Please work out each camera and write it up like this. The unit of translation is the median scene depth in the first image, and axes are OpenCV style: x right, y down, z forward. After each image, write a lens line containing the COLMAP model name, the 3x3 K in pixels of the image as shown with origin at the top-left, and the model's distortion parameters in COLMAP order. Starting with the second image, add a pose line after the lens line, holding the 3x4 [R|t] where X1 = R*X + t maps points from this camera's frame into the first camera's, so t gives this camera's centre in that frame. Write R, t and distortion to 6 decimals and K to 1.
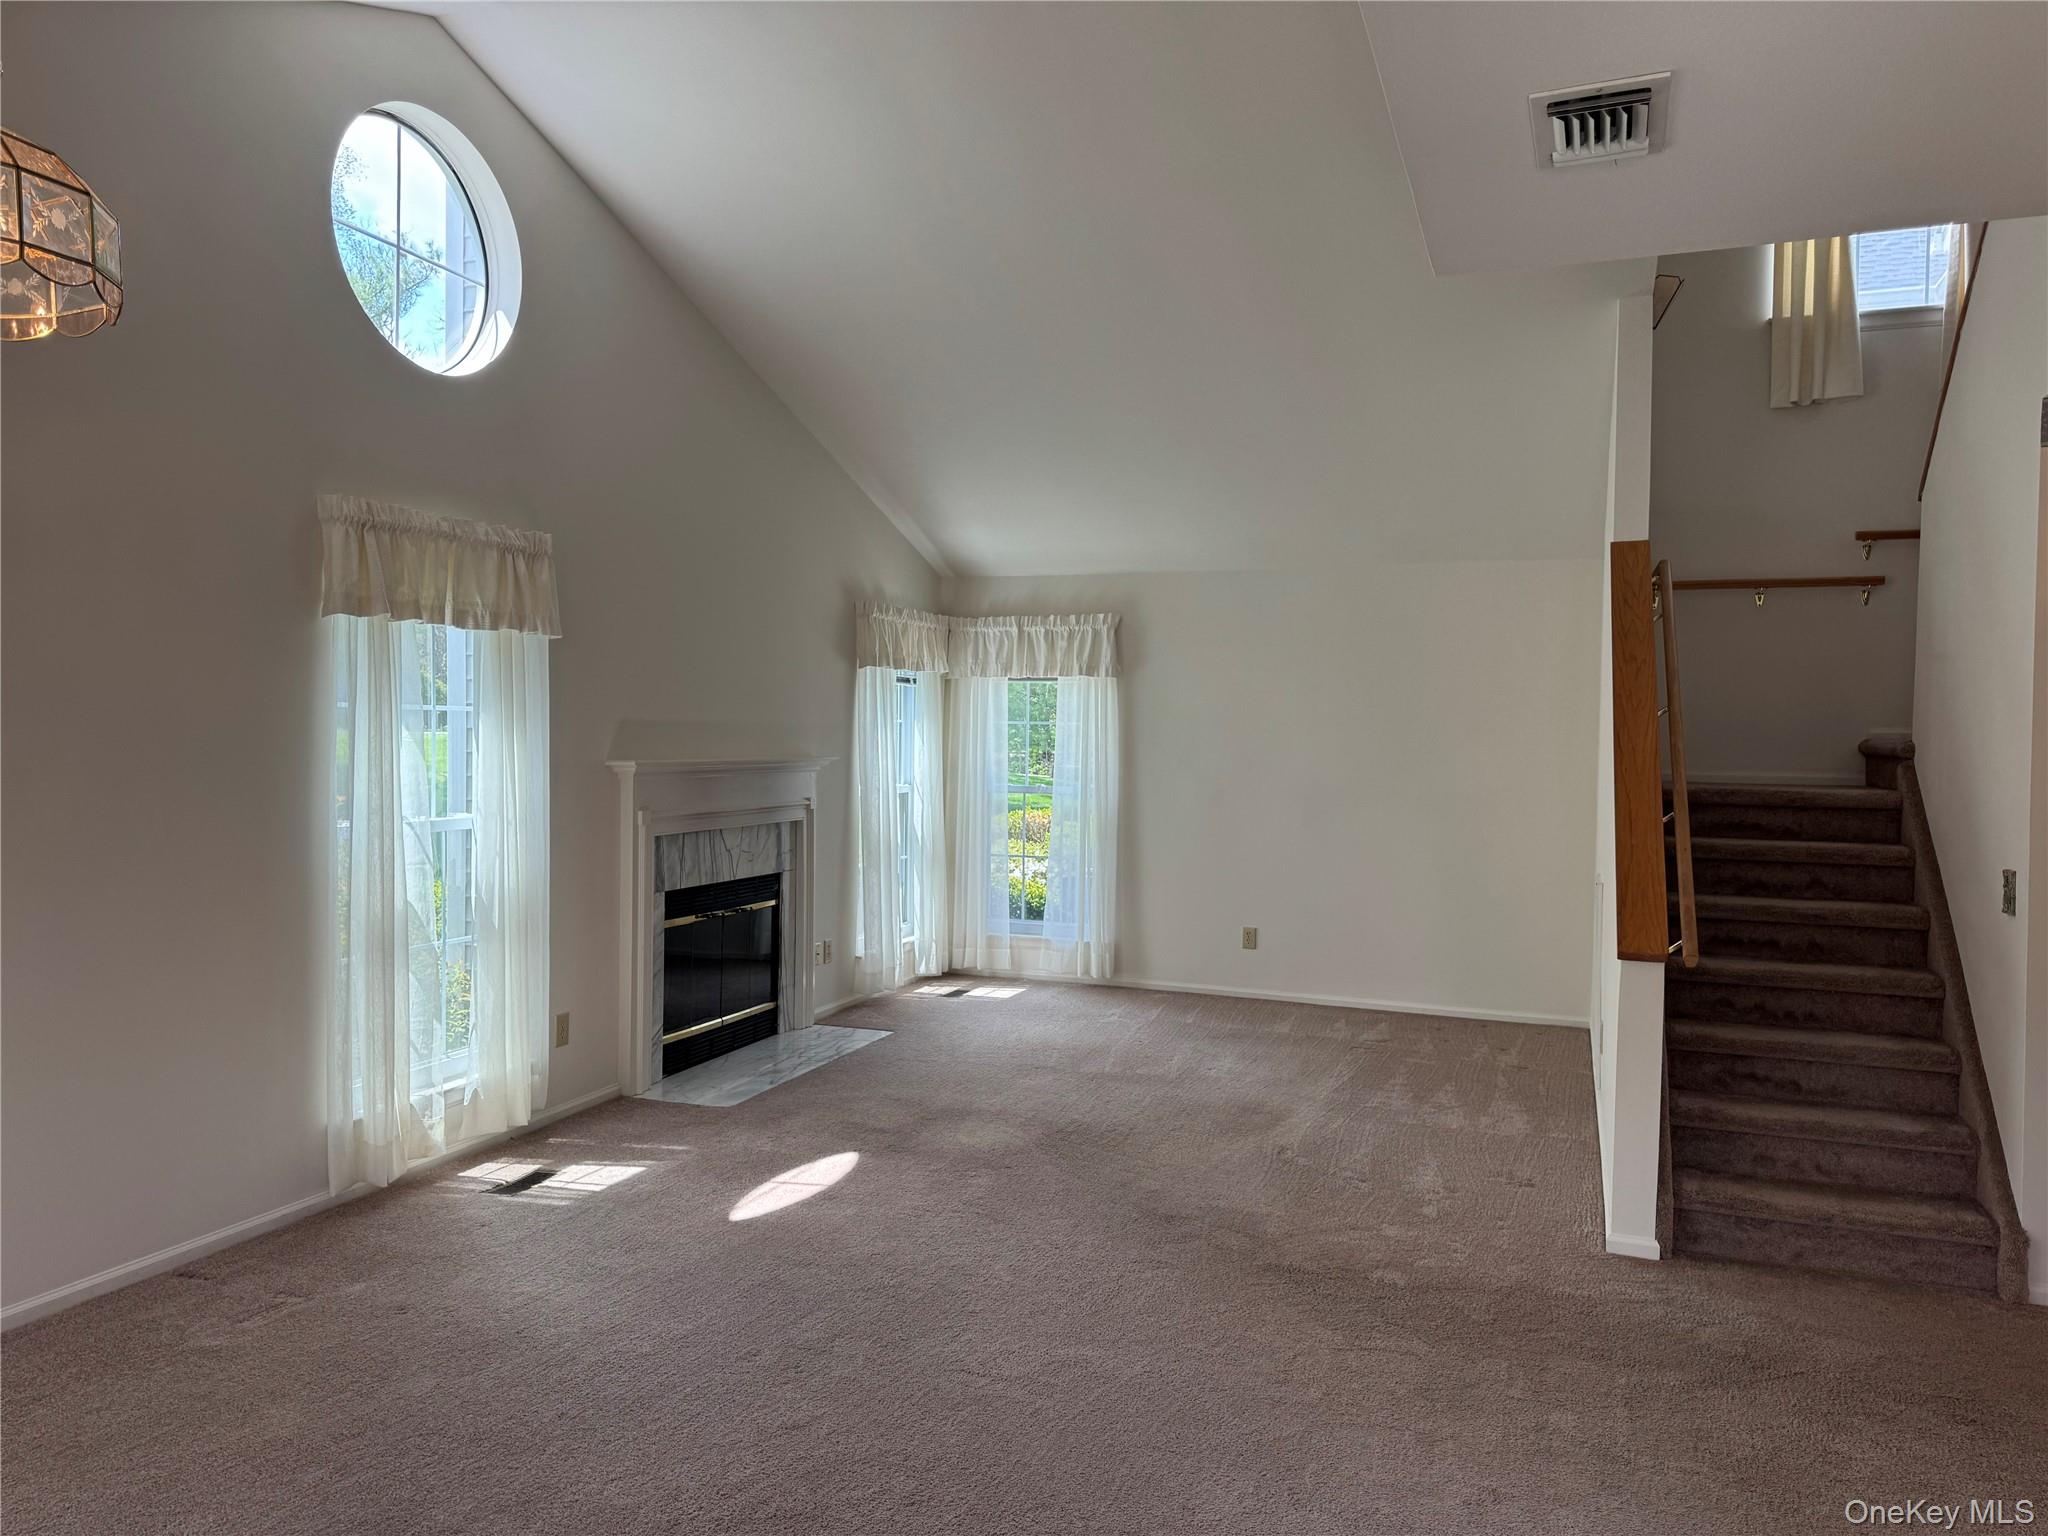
lens RADIAL K [[1446.9, 0, 1037.6], [0, 1446.9, 765.1], [0, 0, 1]] dist [0.089762, -0.125515]
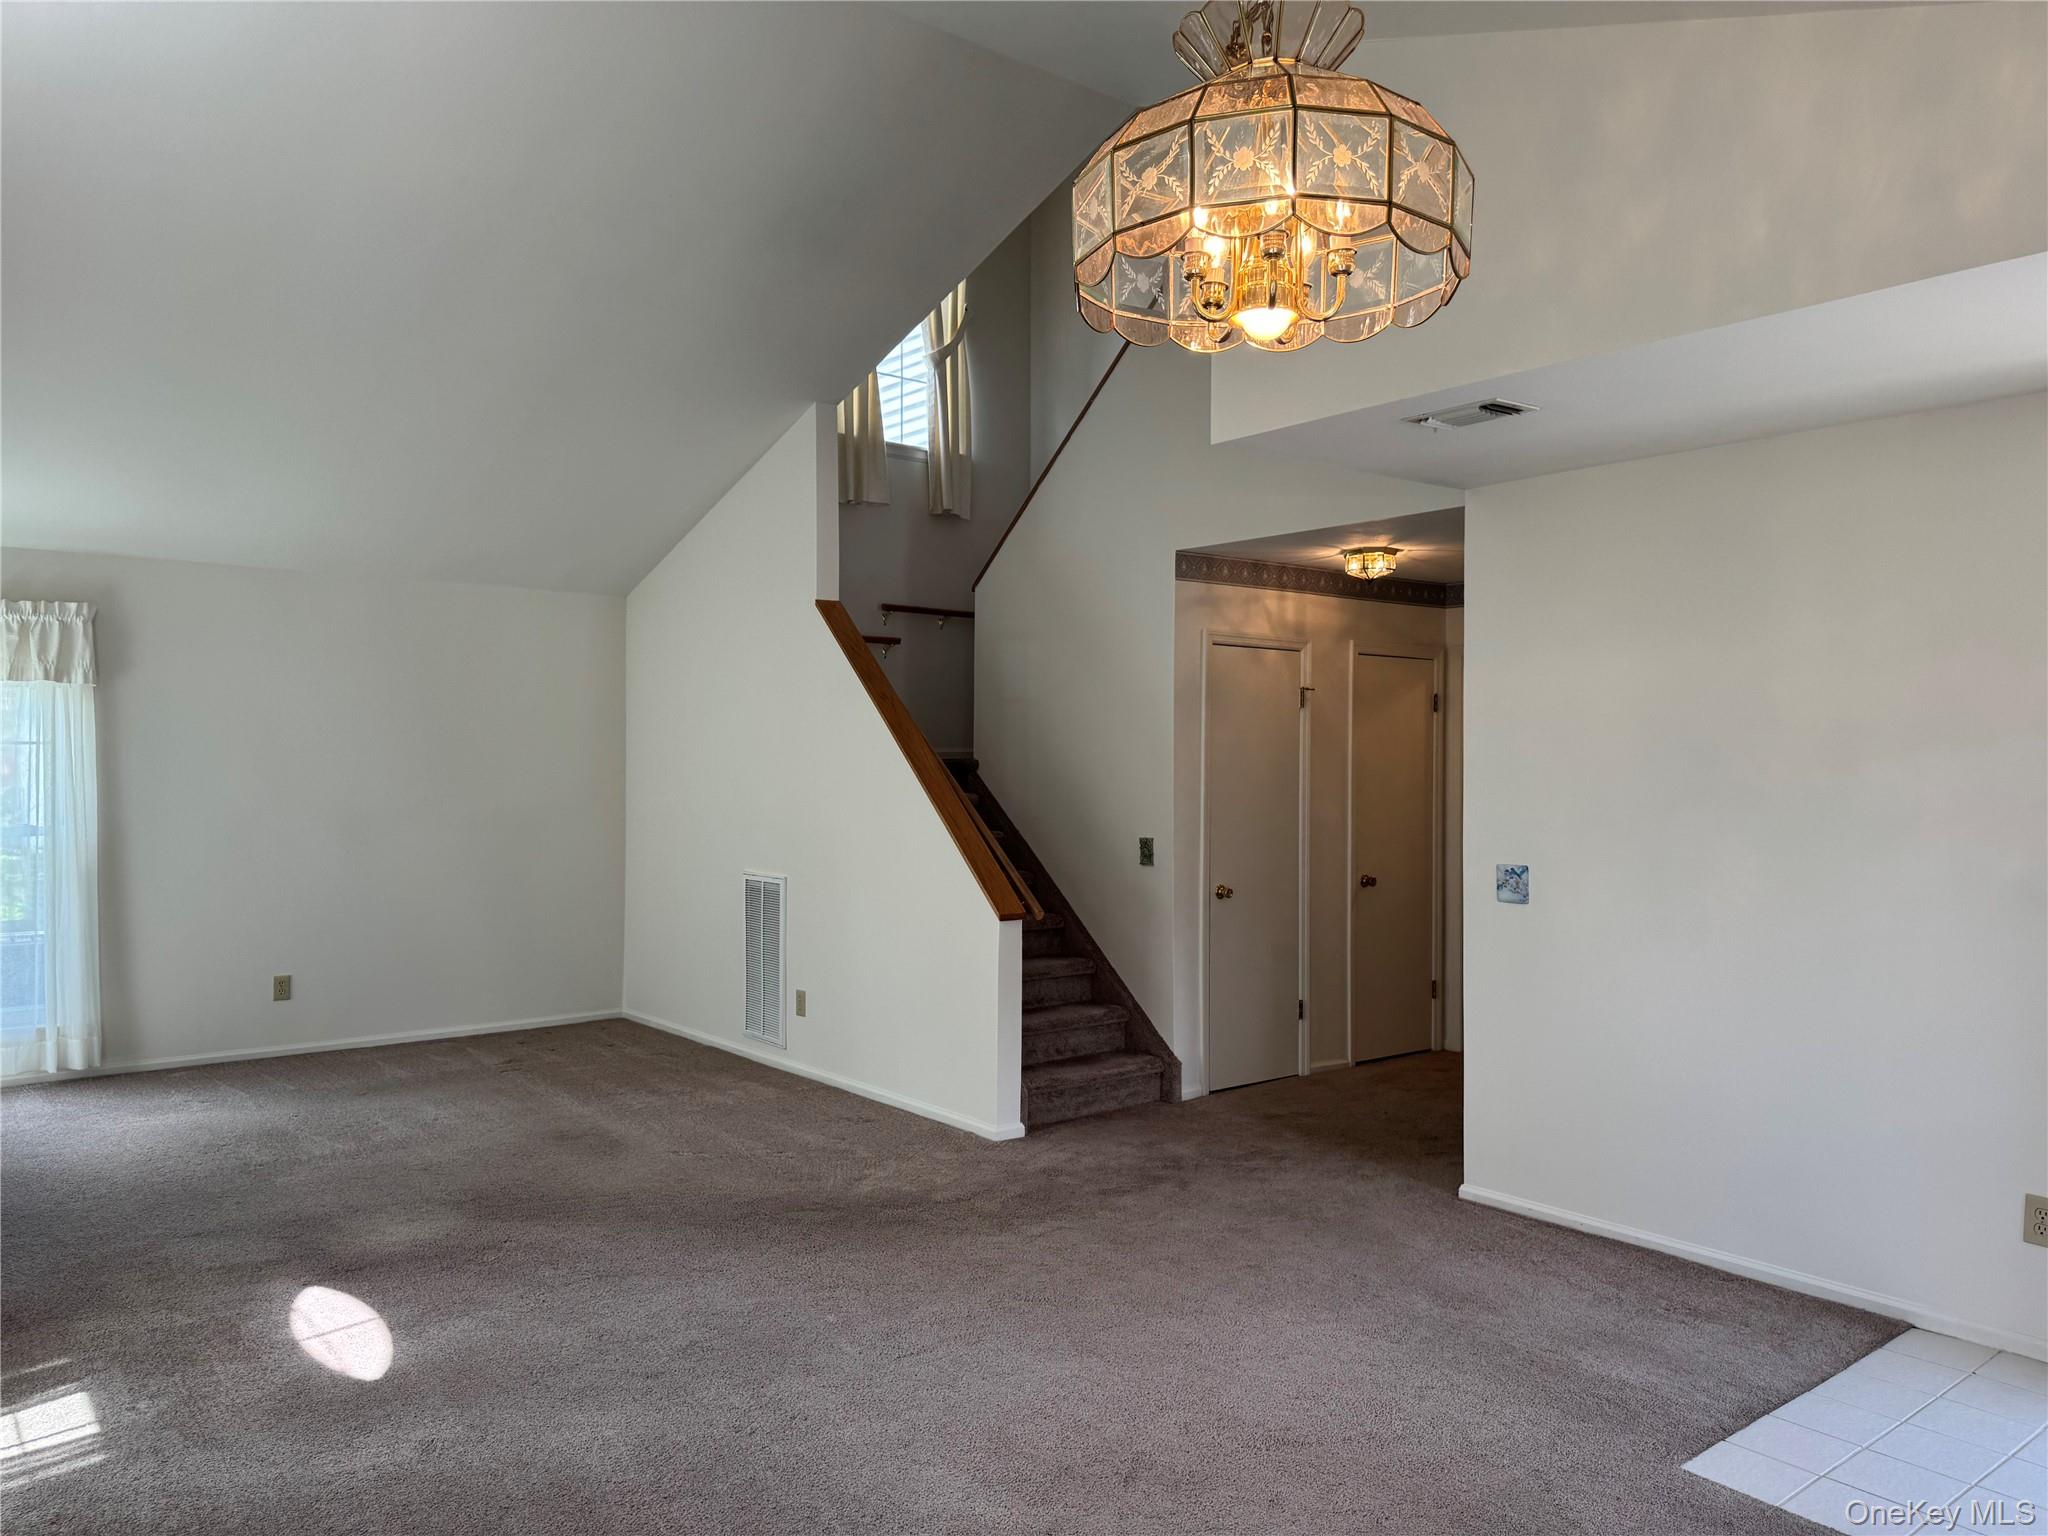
lens RADIAL K [[1401.5, 0, 1024.0], [0, 1401.5, 768.0], [0, 0, 1]] dist [0.087093, -0.099955]
pose [[0.513282, -0.010906, 0.858151, -0.550417], [0.025144, 0.999681, -0.002334, -0.000892], [-0.857852, 0.022775, 0.513392, 0.256227]]
